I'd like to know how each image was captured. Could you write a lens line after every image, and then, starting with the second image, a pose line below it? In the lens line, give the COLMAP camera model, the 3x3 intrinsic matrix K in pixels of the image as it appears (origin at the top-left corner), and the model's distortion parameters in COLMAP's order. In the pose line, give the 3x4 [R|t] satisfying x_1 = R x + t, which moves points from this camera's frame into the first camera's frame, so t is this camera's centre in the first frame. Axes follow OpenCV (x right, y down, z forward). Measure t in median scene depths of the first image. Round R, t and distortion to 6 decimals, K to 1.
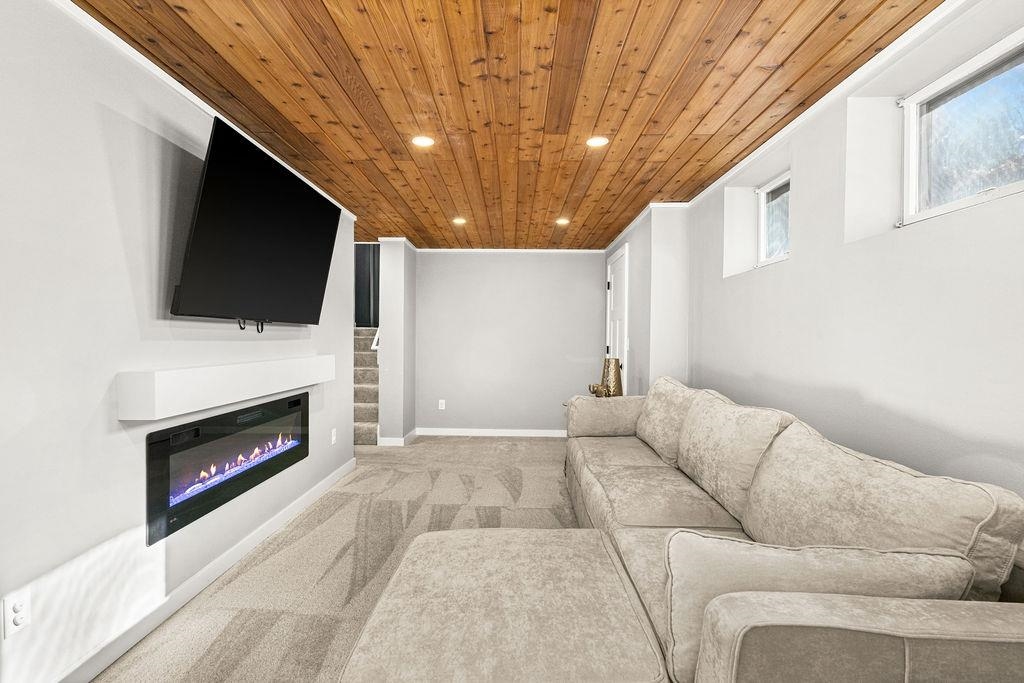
lens RADIAL K [[501.6, 0, 512.0], [0, 501.6, 341.5], [0, 0, 1]] dist [0.000133, 0.000009]
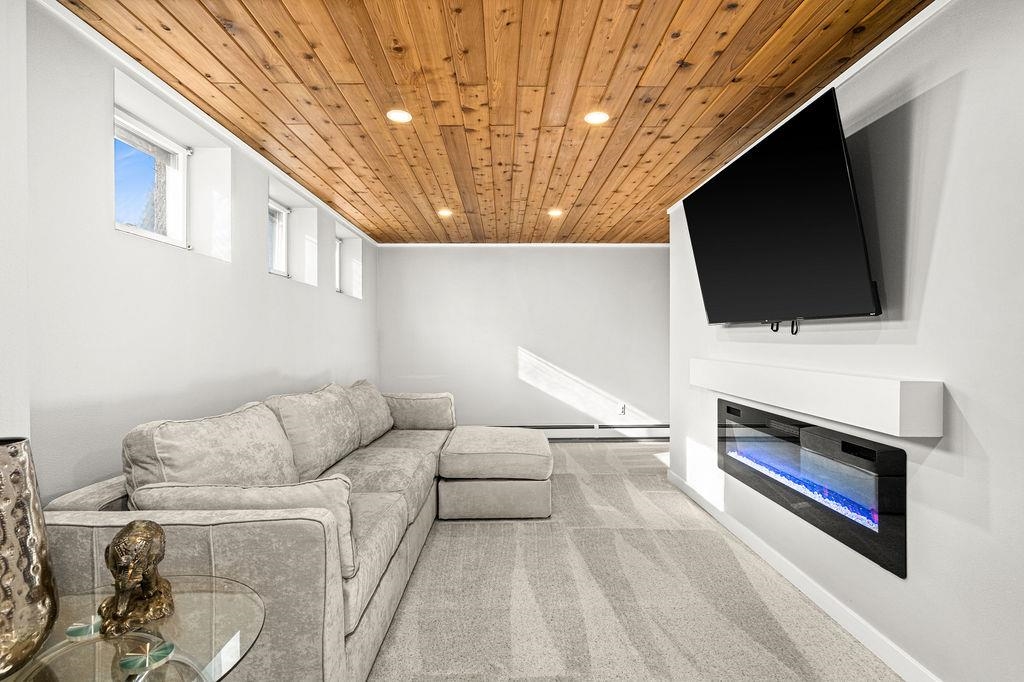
lens RADIAL K [[502.5, 0, 512.0], [0, 502.5, 341.0], [0, 0, 1]] dist [0.000360, 0.000040]
pose [[-0.999692, -0.005174, -0.024287, -0.008032], [-0.005525, 0.999881, 0.014379, -0.016158], [0.024210, 0.014509, -0.999602, 1.892332]]
